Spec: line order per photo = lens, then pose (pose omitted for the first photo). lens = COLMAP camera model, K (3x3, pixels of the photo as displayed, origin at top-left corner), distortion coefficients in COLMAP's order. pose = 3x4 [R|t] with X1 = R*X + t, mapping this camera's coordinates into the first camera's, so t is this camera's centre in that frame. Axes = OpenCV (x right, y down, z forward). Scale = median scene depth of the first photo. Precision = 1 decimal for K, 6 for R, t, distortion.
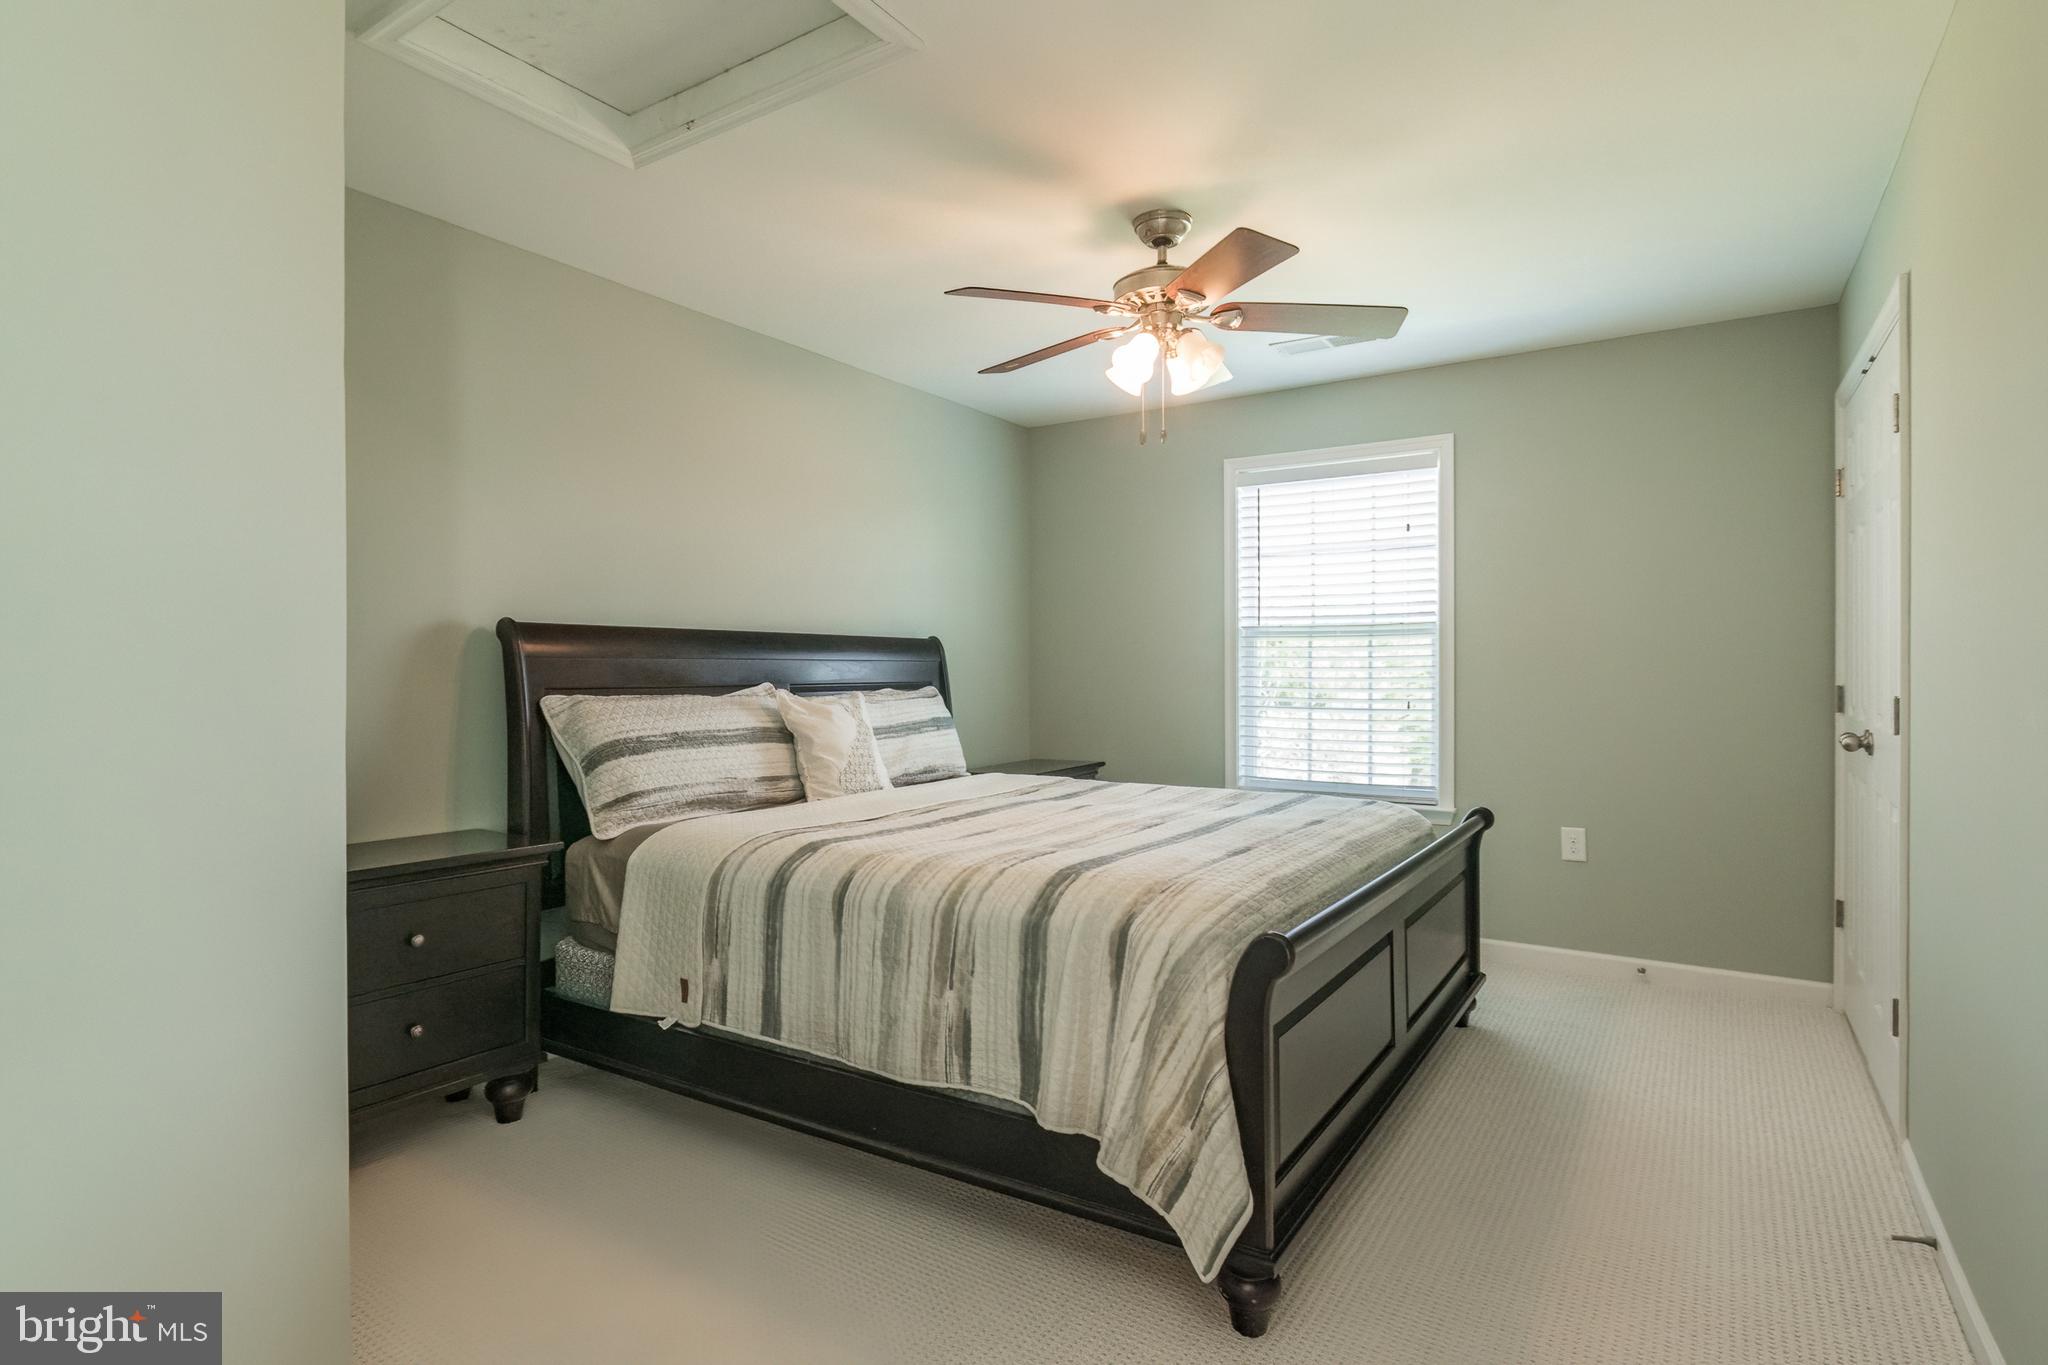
lens RADIAL K [[1057.0, 0, 1024.0], [0, 1057.0, 682.5], [0, 0, 1]] dist [0.000752, 0.000152]
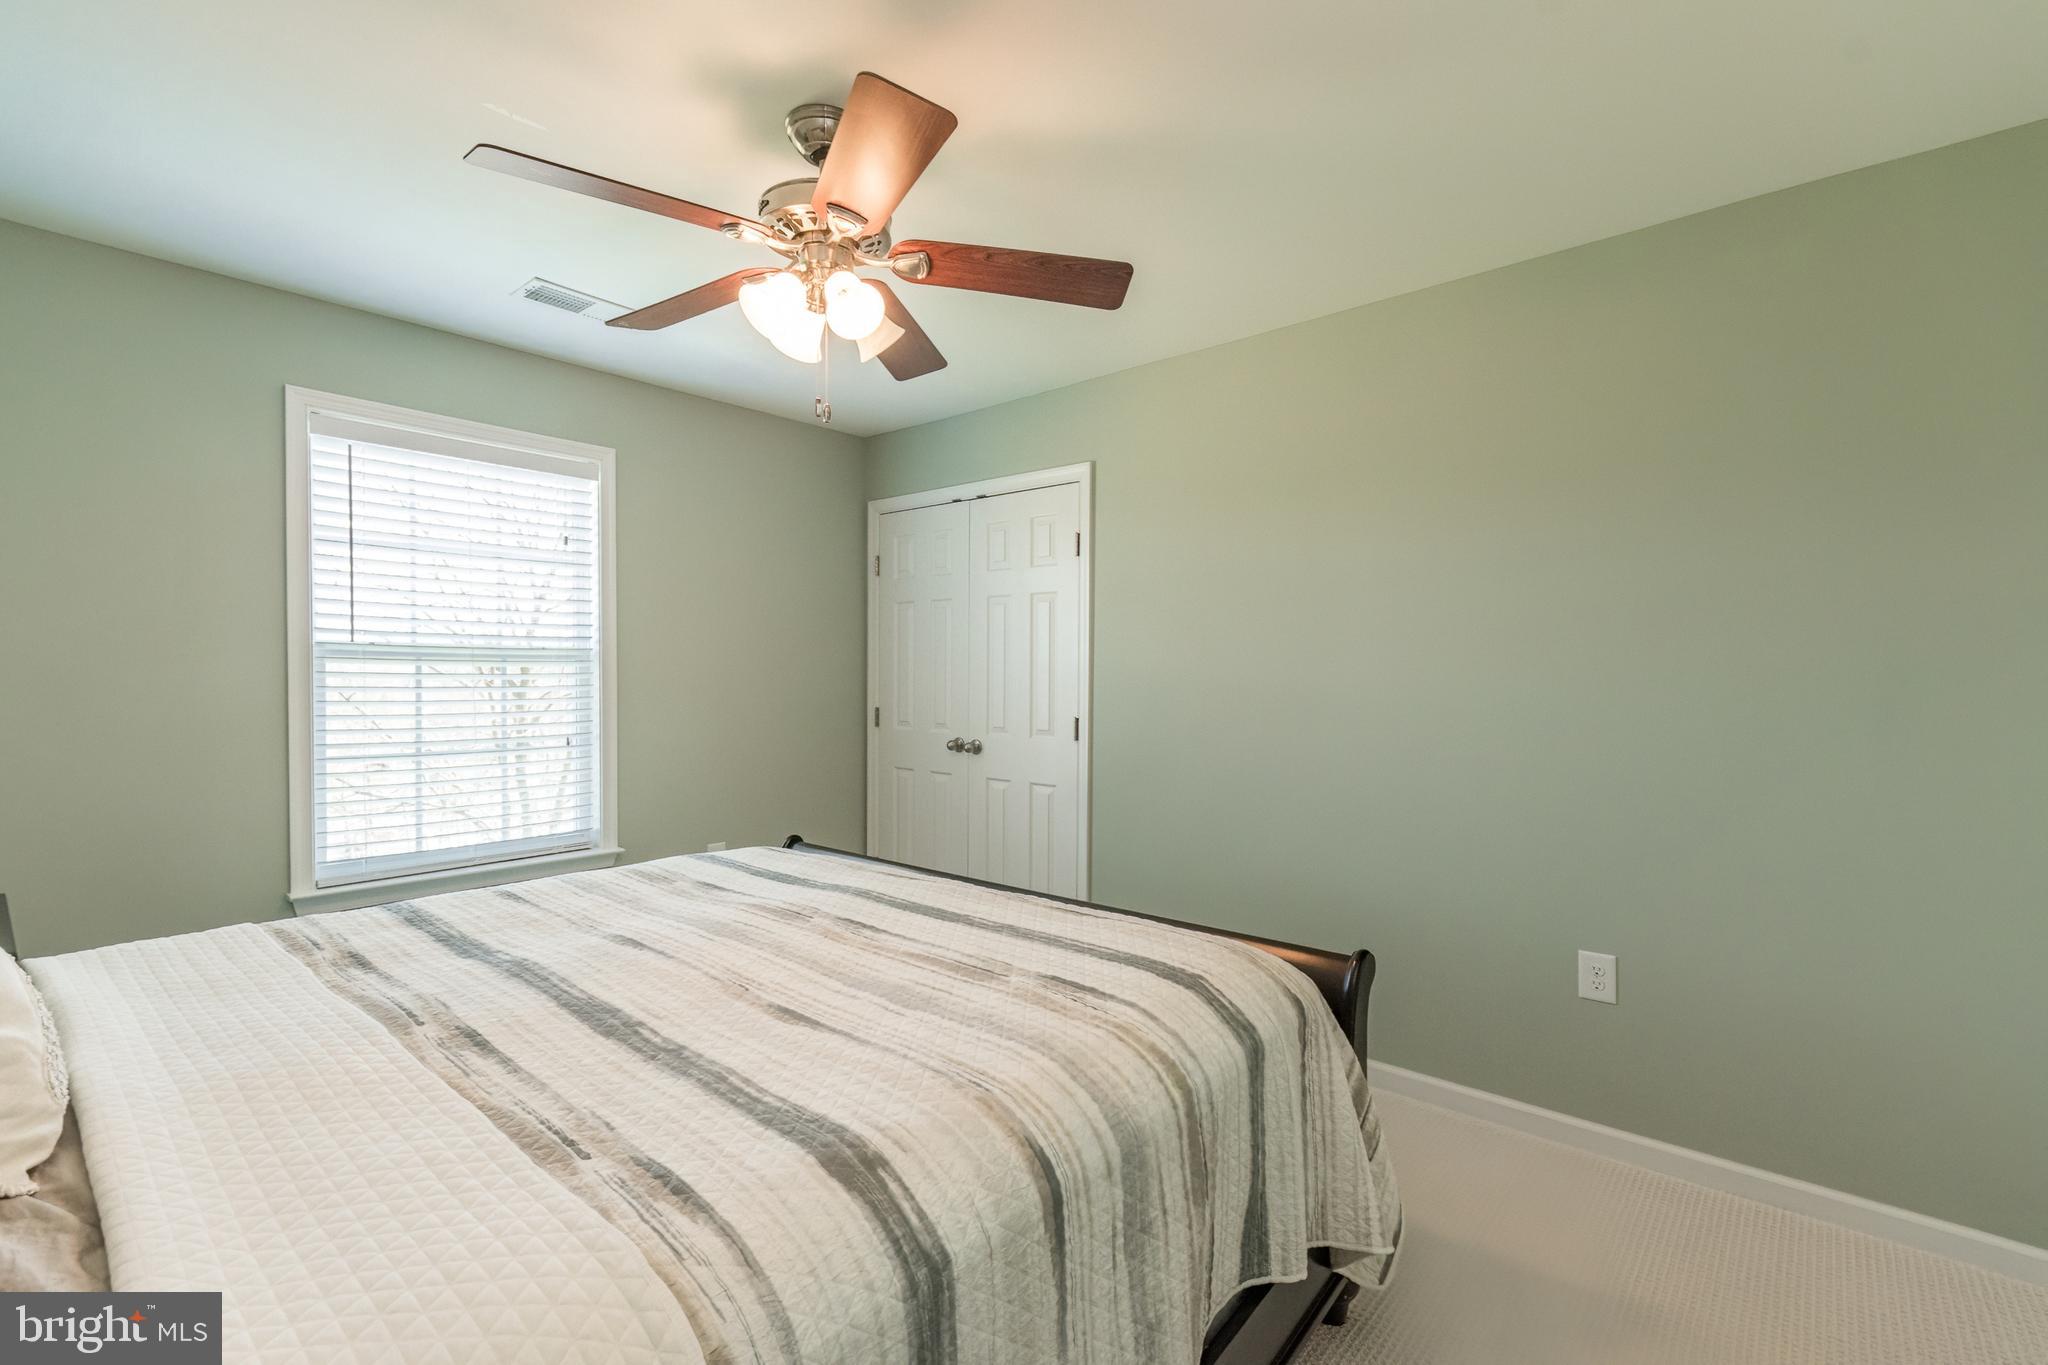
lens RADIAL K [[900.8, 0, 1024.0], [0, 900.8, 682.5], [0, 0, 1]] dist [0.000102, 0.000040]
pose [[0.129013, -0.002866, 0.991639, -0.328068], [0.011511, 0.999933, 0.001392, -0.024201], [-0.991576, 0.011235, 0.129038, 0.517594]]
